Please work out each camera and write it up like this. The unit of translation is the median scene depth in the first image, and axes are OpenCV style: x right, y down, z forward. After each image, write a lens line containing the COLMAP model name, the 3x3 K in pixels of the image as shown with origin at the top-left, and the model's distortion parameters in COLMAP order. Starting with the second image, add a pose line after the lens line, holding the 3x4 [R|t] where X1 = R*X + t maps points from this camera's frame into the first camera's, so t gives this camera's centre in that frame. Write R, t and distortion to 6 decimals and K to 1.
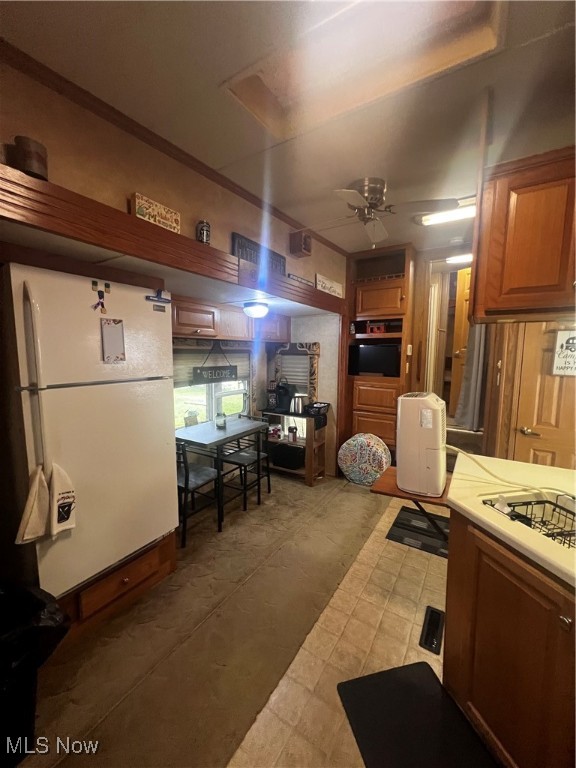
lens RADIAL K [[307.1, 0, 286.0], [0, 307.1, 385.3], [0, 0, 1]] dist [-0.006931, -0.000289]
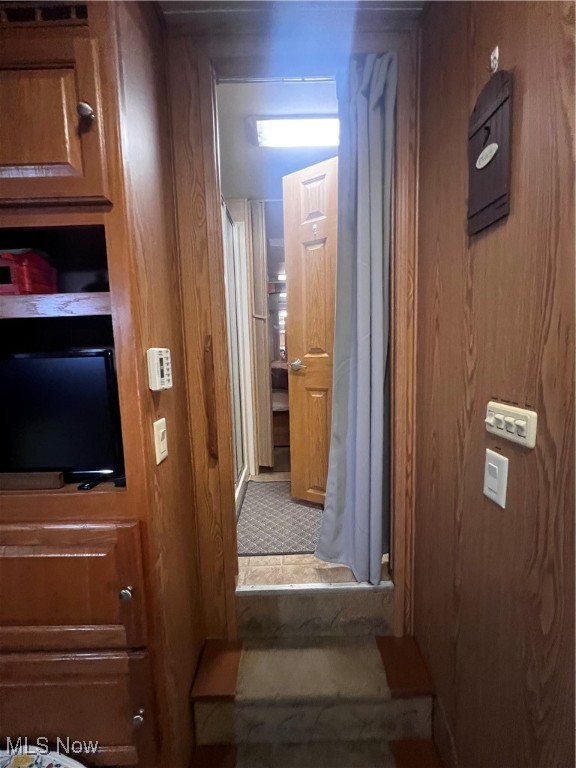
lens RADIAL K [[307.1, 0, 287.5], [0, 307.1, 385.0], [0, 0, 1]] dist [-0.006931, -0.000289]
pose [[0.841726, -0.082182, 0.533614, 0.512301], [0.089457, 0.995915, 0.012271, -0.136961], [-0.532443, 0.037407, 0.845639, 1.059357]]
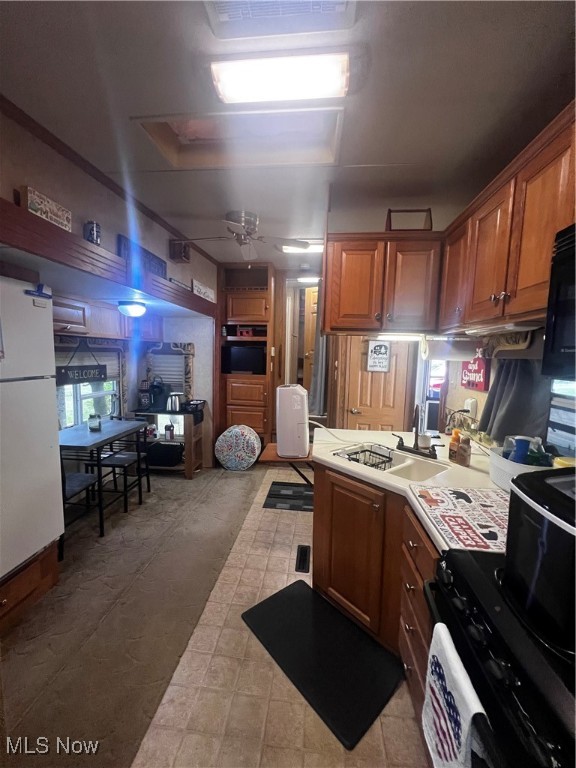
lens RADIAL K [[307.1, 0, 287.8], [0, 307.1, 385.6], [0, 0, 1]] dist [-0.006931, -0.000289]
pose [[0.895788, -0.029647, 0.443491, -0.113628], [0.029032, 0.999545, 0.008180, 0.012247], [-0.443532, 0.005548, 0.896242, -0.136145]]
